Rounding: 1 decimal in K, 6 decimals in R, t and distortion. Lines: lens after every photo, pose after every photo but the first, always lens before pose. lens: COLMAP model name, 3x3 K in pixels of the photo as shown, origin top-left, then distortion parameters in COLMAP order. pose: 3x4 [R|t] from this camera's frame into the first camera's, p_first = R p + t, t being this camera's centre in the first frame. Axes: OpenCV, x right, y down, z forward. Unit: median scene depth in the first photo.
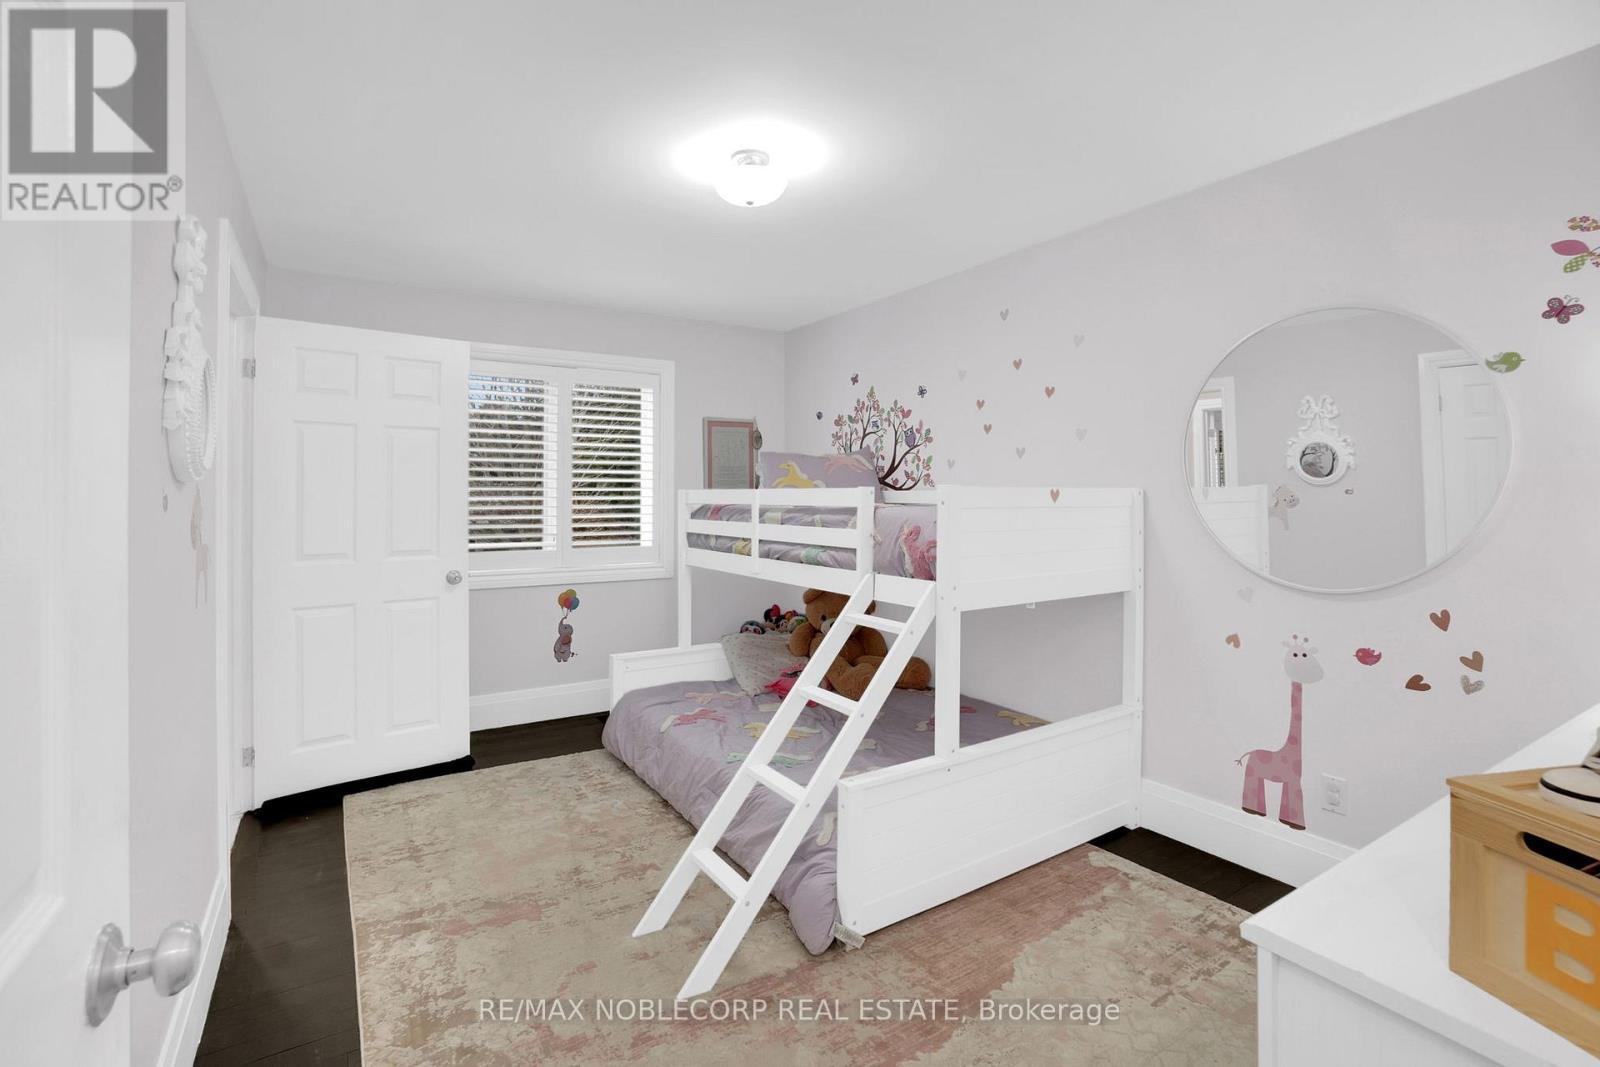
lens RADIAL K [[731.9, 0, 796.5], [0, 731.9, 501.7], [0, 0, 1]] dist [-0.047350, 0.000089]
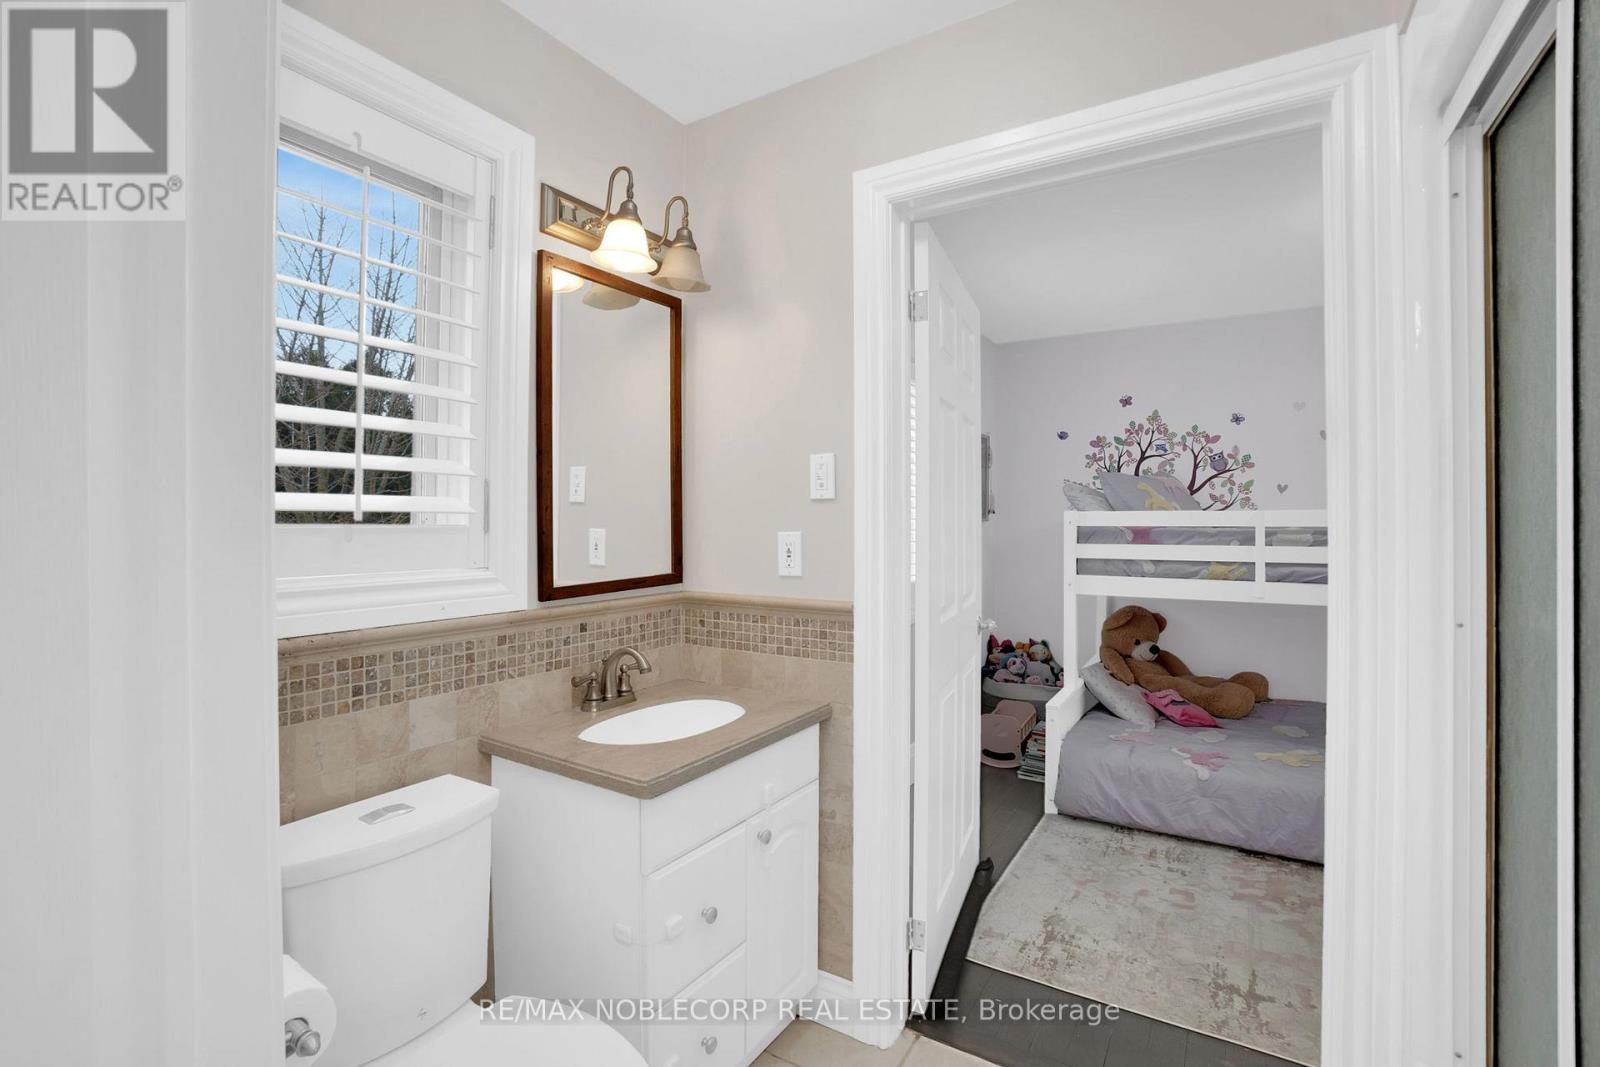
lens RADIAL K [[718.2, 0, 771.9], [0, 718.2, 538.4], [0, 0, 1]] dist [-0.024686, 0.000180]
pose [[0.893437, -0.010798, 0.449059, -0.859400], [0.002774, 0.999825, 0.018523, 0.000088], [-0.449180, -0.015303, 0.893310, 0.374748]]
